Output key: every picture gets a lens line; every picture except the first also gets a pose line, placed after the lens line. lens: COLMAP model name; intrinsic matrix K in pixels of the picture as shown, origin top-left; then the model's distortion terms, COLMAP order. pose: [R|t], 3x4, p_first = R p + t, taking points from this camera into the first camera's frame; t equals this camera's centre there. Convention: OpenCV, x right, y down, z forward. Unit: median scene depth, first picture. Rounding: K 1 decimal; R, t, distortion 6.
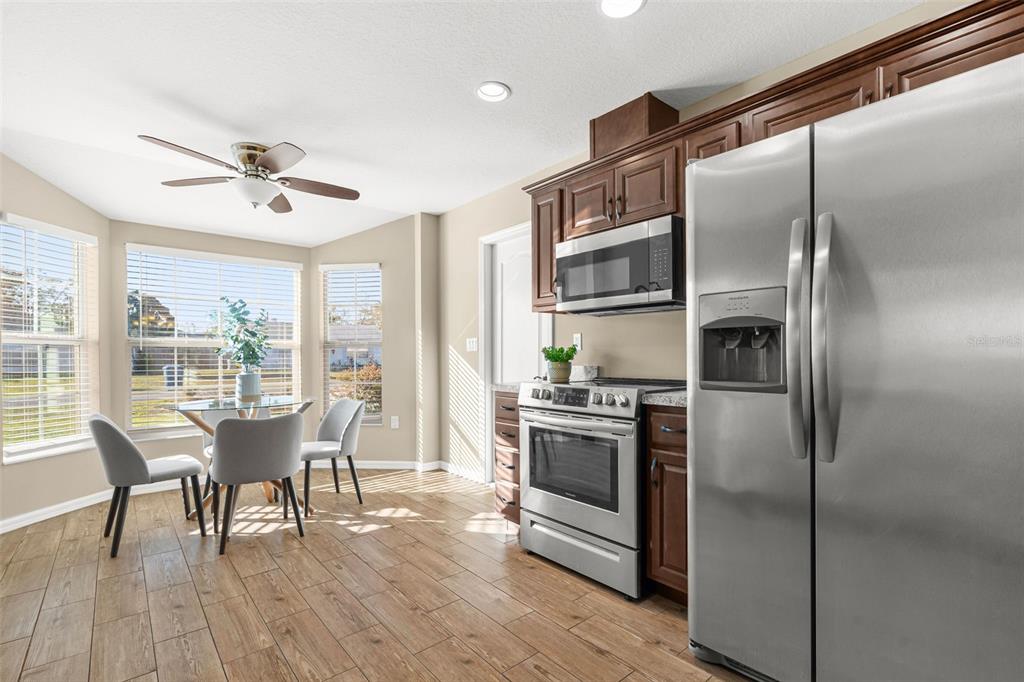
lens RADIAL K [[470.0, 0, 514.7], [0, 470.0, 359.3], [0, 0, 1]] dist [-0.000386, -0.000164]
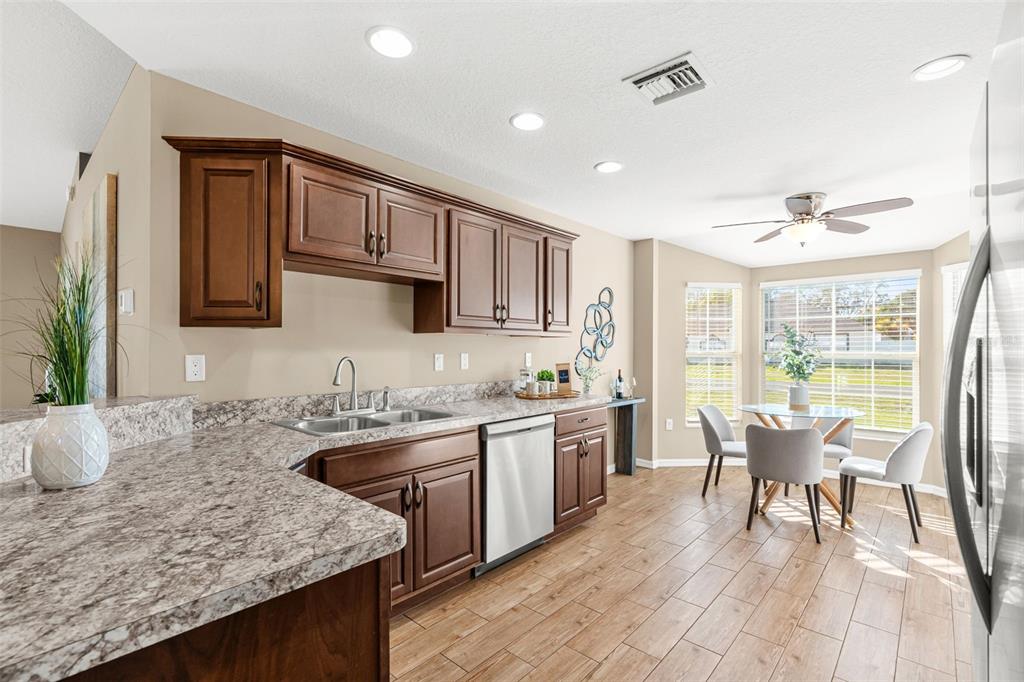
lens RADIAL K [[463.1, 0, 512.9], [0, 463.1, 347.0], [0, 0, 1]] dist [-0.002595, 0.000156]
pose [[0.127253, 0.000108, -0.991870, 0.471583], [-0.007988, 0.999968, -0.000916, -0.058681], [0.991838, 0.008039, 0.127249, 0.124226]]
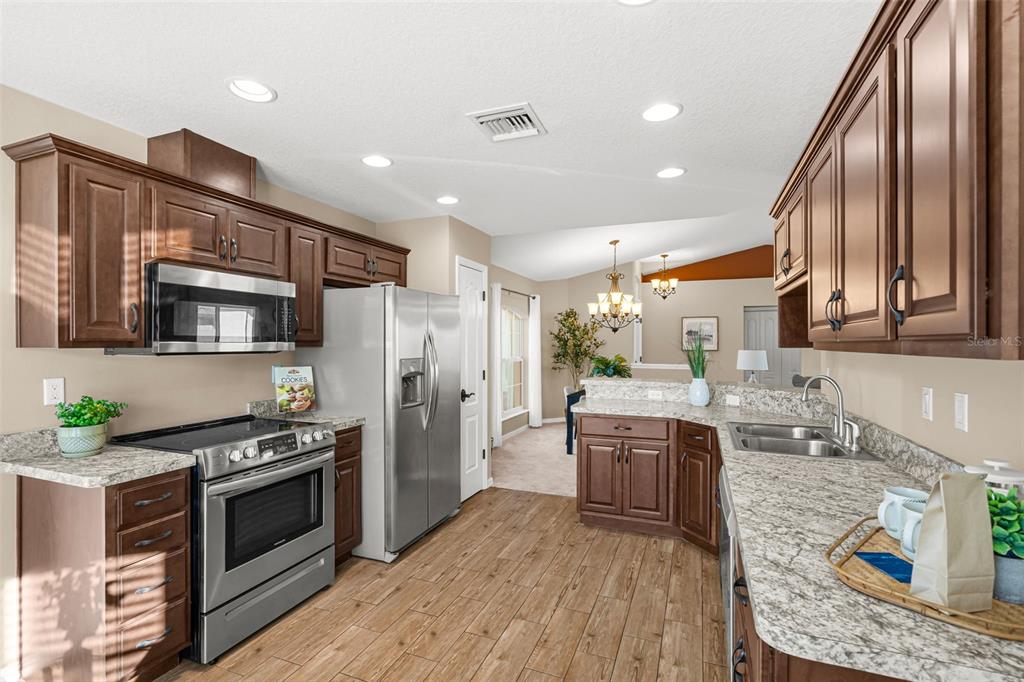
lens RADIAL K [[472.3, 0, 514.4], [0, 472.3, 345.1], [0, 0, 1]] dist [-0.000154, 0.000023]
pose [[-0.471037, 0.000376, 0.882113, -0.704203], [0.008307, 0.999957, 0.004010, -0.094372], [-0.882074, 0.009216, -0.471020, 0.714558]]
